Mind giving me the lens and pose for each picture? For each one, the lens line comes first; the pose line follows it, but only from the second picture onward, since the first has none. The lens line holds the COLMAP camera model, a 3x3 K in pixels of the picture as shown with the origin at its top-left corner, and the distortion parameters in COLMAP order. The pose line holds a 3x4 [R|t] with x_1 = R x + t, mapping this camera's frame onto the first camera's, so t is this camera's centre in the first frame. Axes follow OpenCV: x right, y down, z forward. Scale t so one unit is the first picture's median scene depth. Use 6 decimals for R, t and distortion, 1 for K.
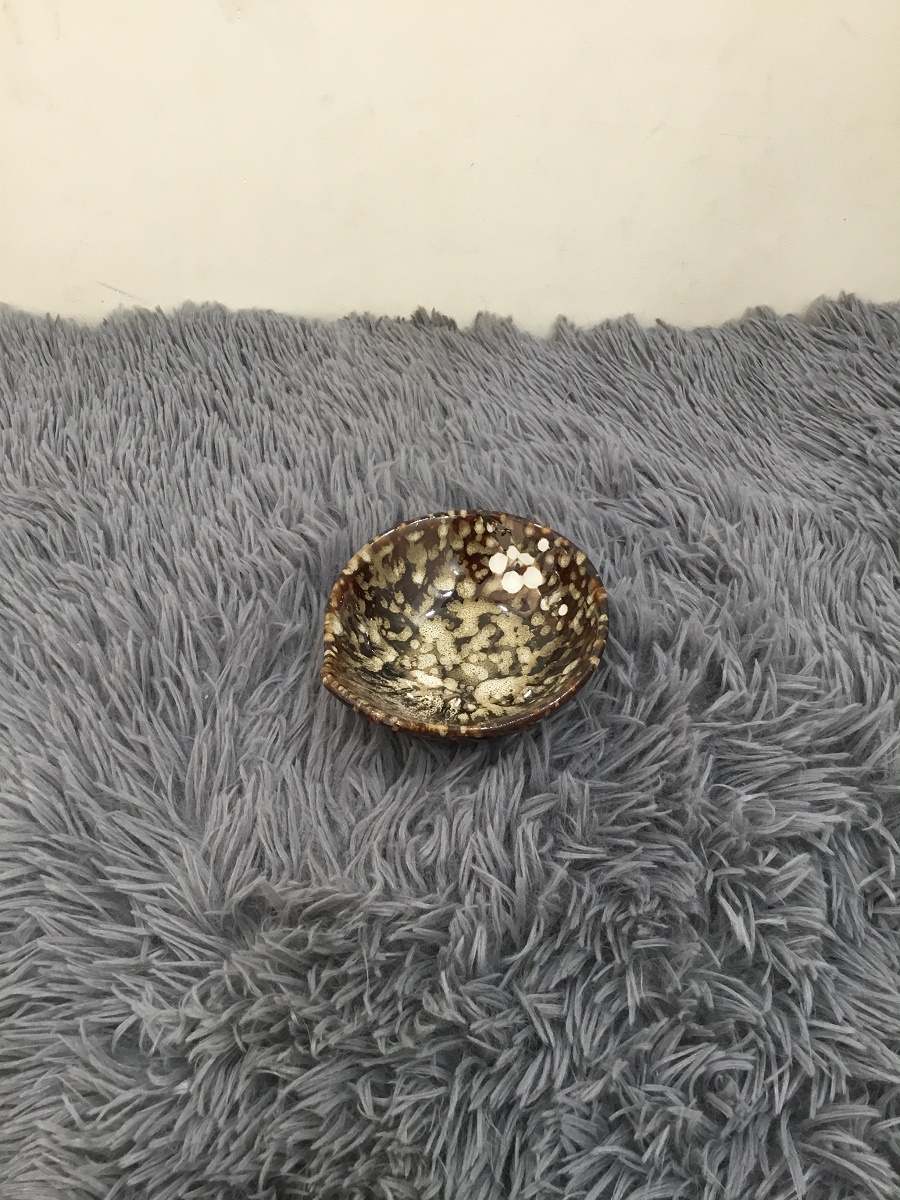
lens RADIAL K [[1070.5, 0, 451.6], [0, 1070.5, 596.7], [0, 0, 1]] dist [0.109871, -0.239547]
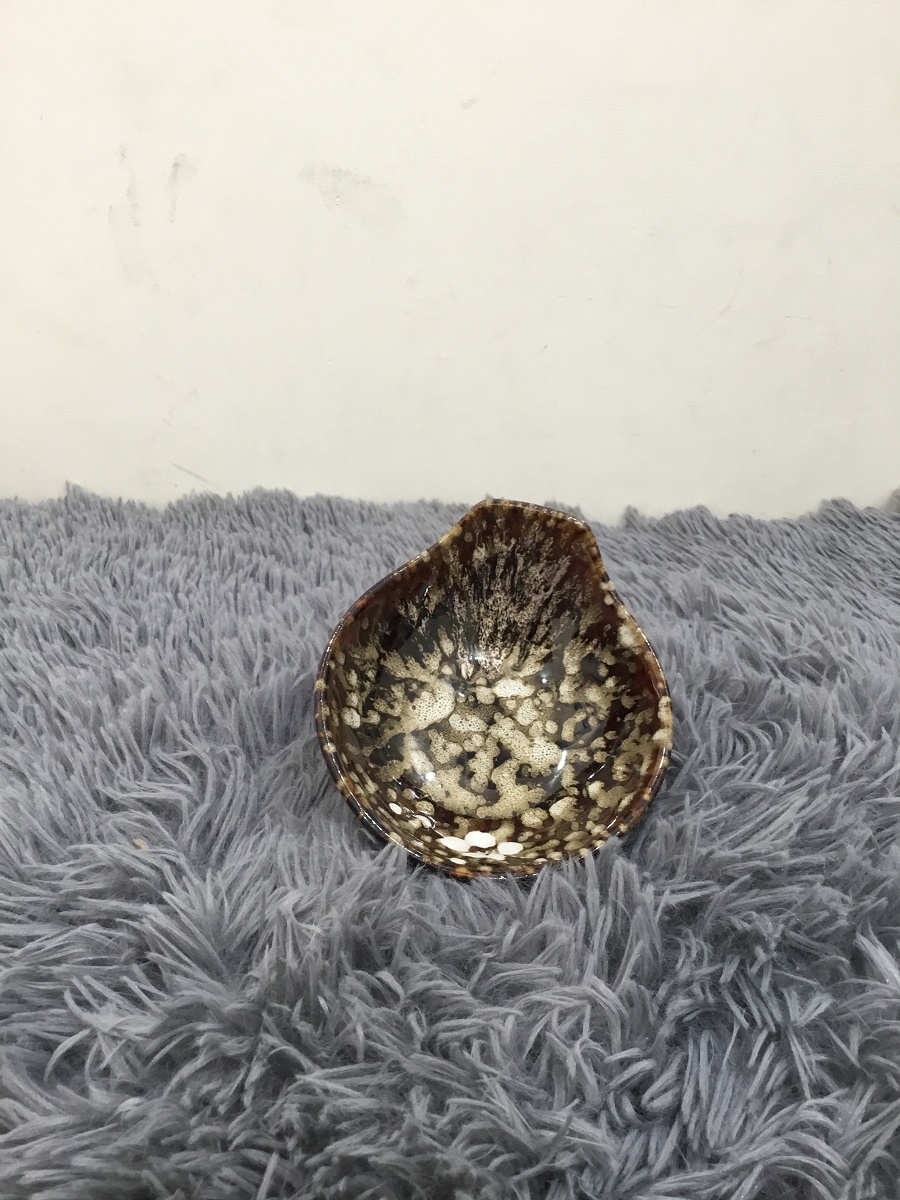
lens RADIAL K [[1077.7, 0, 450.0], [0, 1077.7, 600.0], [0, 0, 1]] dist [0.109760, -0.230078]
pose [[0.998215, 0.030573, -0.051312, -0.011027], [-0.049042, 0.909900, -0.411918, 0.273150], [0.034095, 0.413699, 0.909775, 0.152699]]
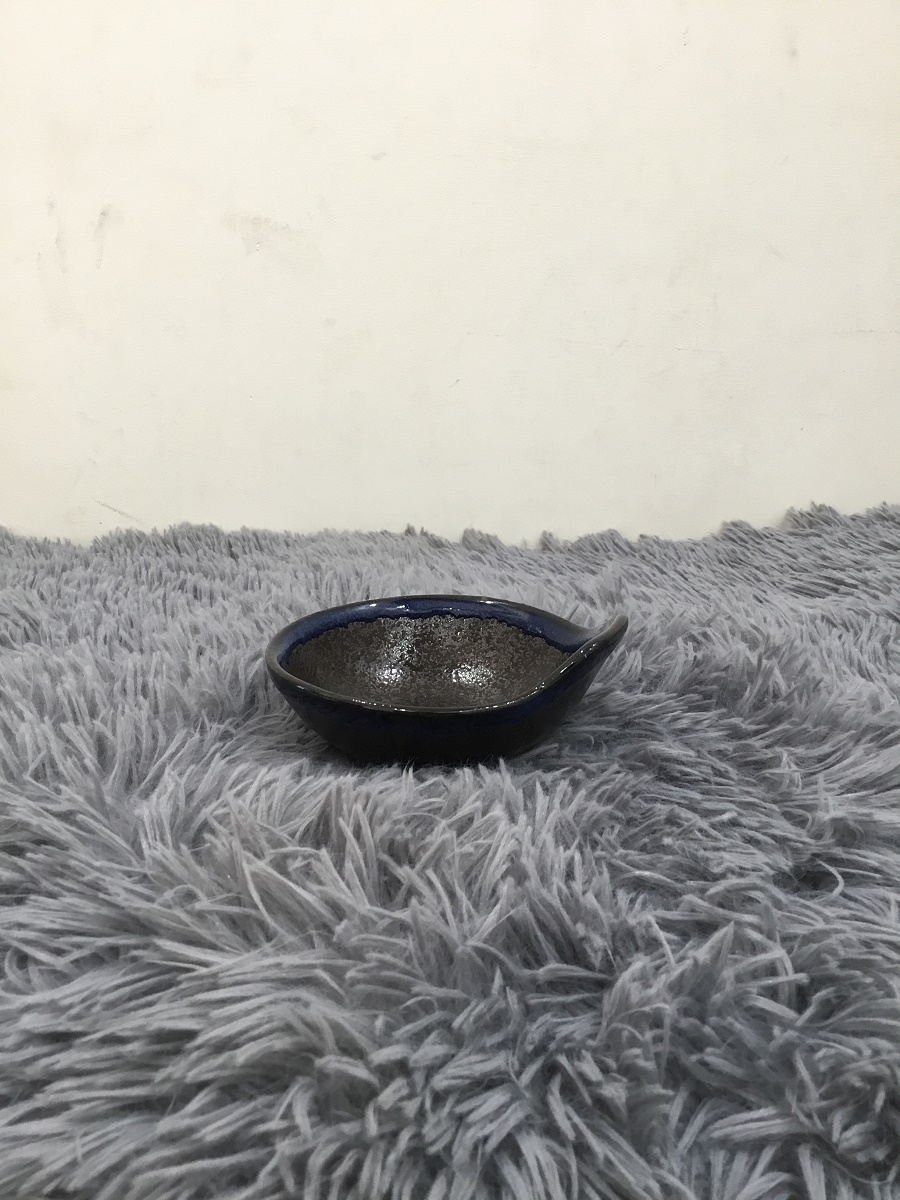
lens RADIAL K [[1077.7, 0, 450.0], [0, 1077.7, 600.0], [0, 0, 1]] dist [0.109760, -0.230078]
pose [[0.999811, 0.003049, 0.019186, -0.010933], [0.007204, 0.859007, -0.511913, 0.382464], [-0.018042, 0.511955, 0.858823, 0.170232]]
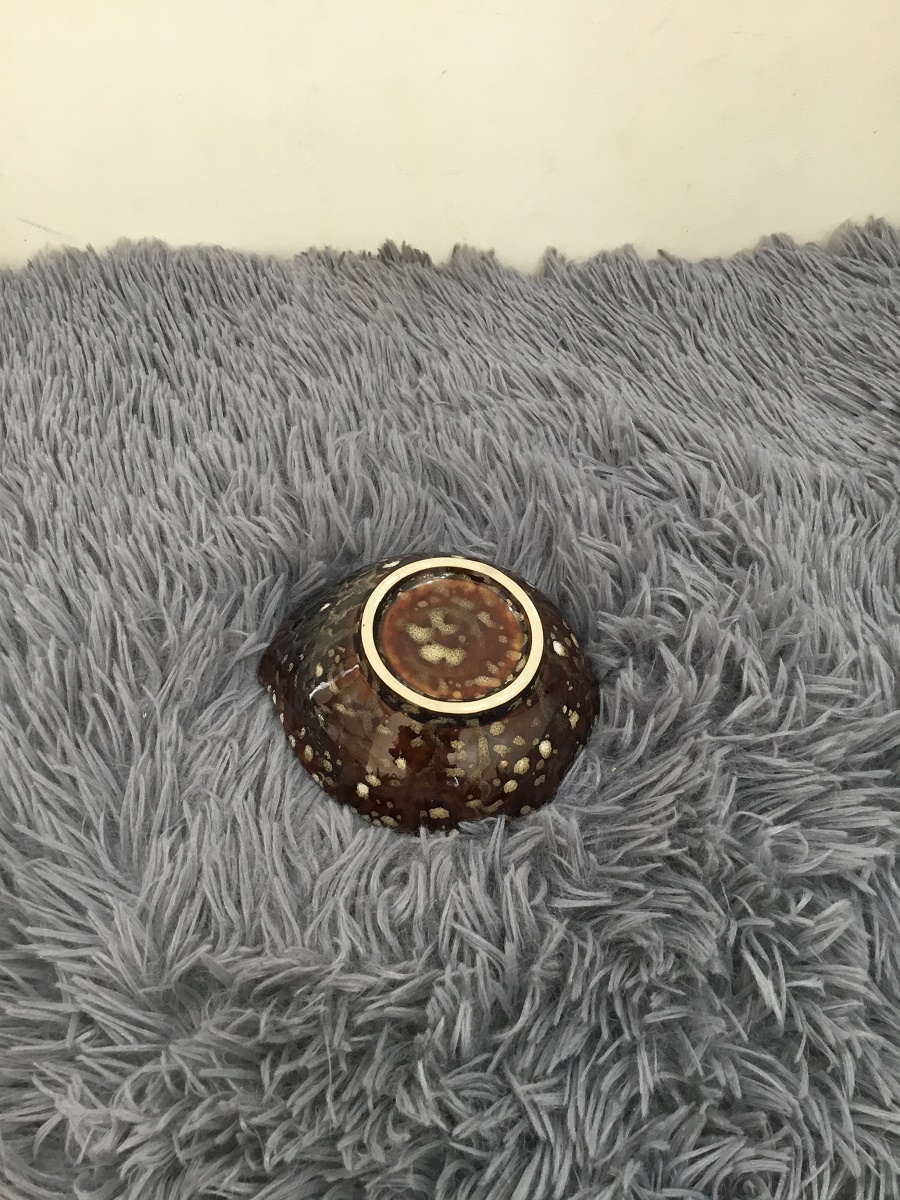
lens RADIAL K [[1081.9, 0, 450.0], [0, 1081.9, 600.0], [0, 0, 1]] dist [0.081610, -0.168256]
pose [[0.999798, -0.018711, 0.007343, 0.009905], [0.018135, 0.997245, 0.071931, -0.047764], [-0.008668, -0.071783, 0.997383, 0.116253]]
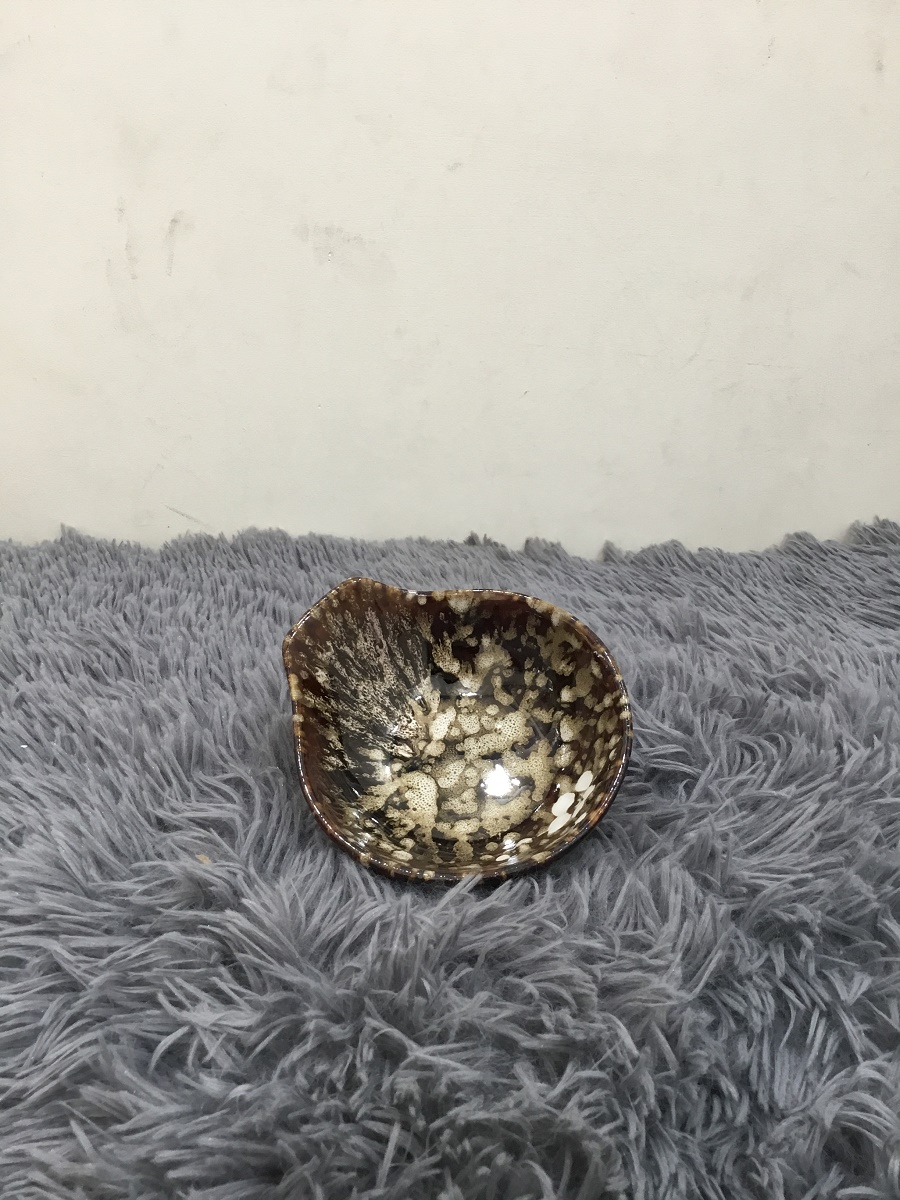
lens RADIAL K [[1070.5, 0, 451.6], [0, 1070.5, 596.7], [0, 0, 1]] dist [0.109871, -0.239547]
pose [[0.999794, 0.014030, 0.014670, -0.075693], [-0.005861, 0.891426, -0.453129, 0.304653], [-0.019435, 0.452950, 0.891324, 0.117406]]
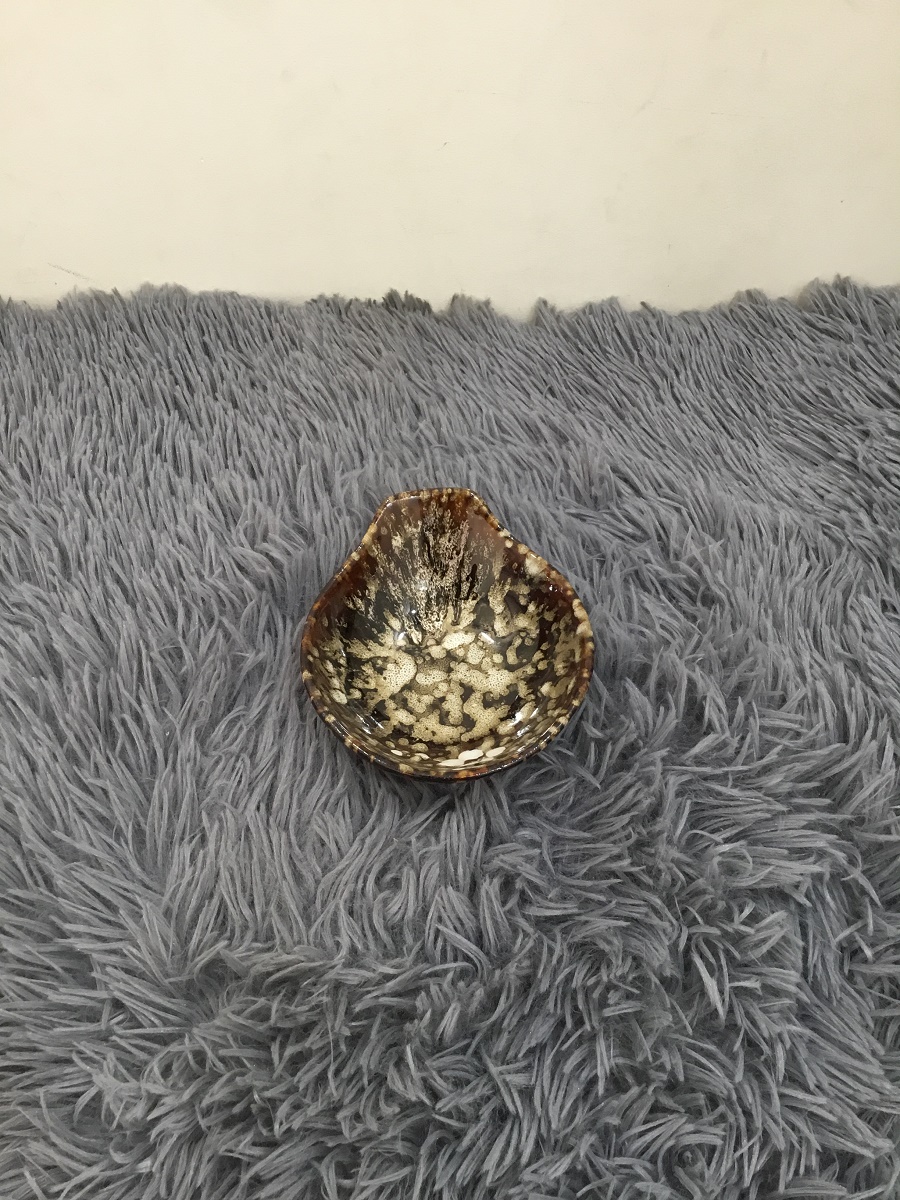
lens RADIAL K [[1077.7, 0, 450.0], [0, 1077.7, 600.0], [0, 0, 1]] dist [0.109760, -0.230078]
pose [[0.999964, -0.004082, 0.007473, 0.015348], [0.003444, 0.996506, 0.083449, -0.090067], [-0.007787, -0.083421, 0.996484, 0.032705]]
